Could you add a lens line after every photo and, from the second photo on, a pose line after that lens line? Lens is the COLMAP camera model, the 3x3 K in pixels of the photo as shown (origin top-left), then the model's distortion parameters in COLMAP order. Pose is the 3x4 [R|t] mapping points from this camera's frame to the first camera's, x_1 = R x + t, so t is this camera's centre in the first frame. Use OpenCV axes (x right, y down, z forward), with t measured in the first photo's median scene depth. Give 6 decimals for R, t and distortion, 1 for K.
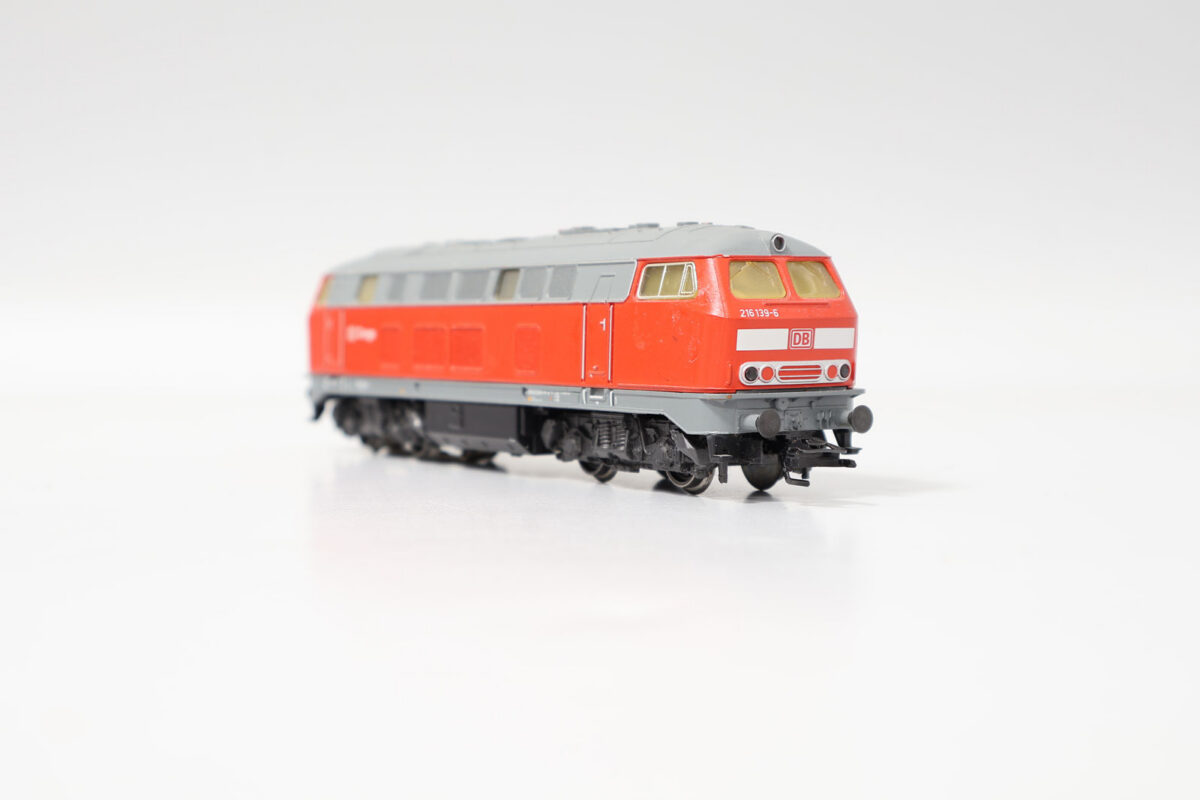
lens RADIAL K [[2128.6, 0, 600.0], [0, 2128.6, 400.0], [0, 0, 1]] dist [0.007476, 0.001147]
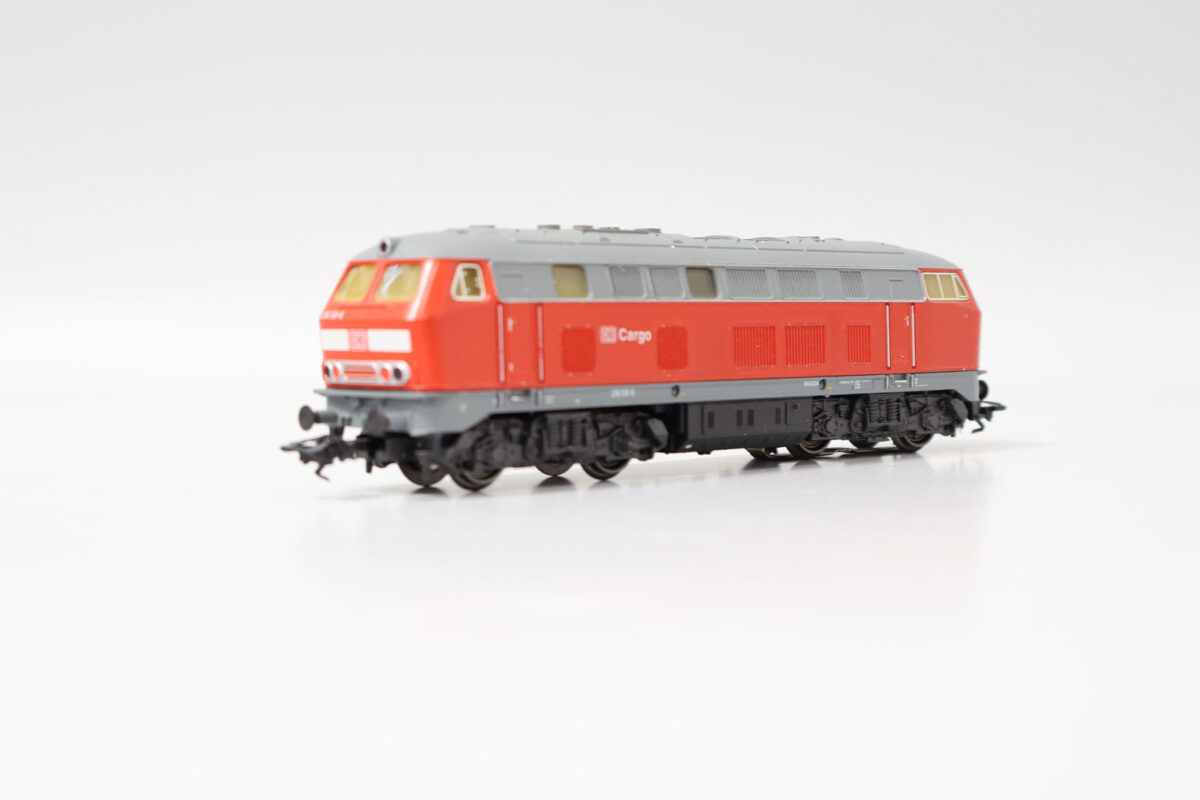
lens RADIAL K [[2128.6, 0, 600.0], [0, 2128.6, 400.0], [0, 0, 1]] dist [0.007476, 0.001147]
pose [[-0.201312, -0.034710, 0.978912, -1.184072], [0.045151, 0.997981, 0.044672, -0.053947], [-0.978486, 0.053192, -0.199338, 1.452312]]
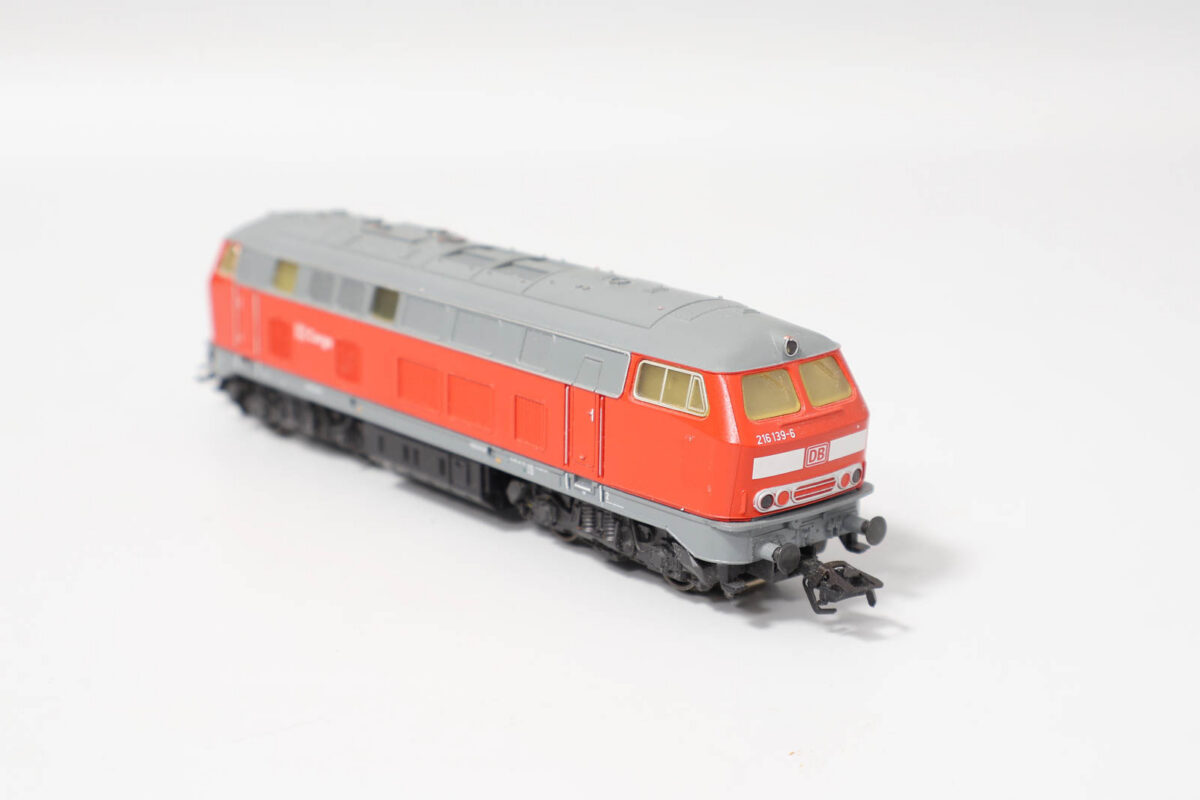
lens RADIAL K [[2128.6, 0, 600.0], [0, 2128.6, 400.0], [0, 0, 1]] dist [0.007476, 0.001147]
pose [[0.992583, -0.032112, 0.117255, -0.104934], [0.005440, 0.975251, 0.221034, -0.251329], [-0.121451, -0.218757, 0.968192, 0.112627]]
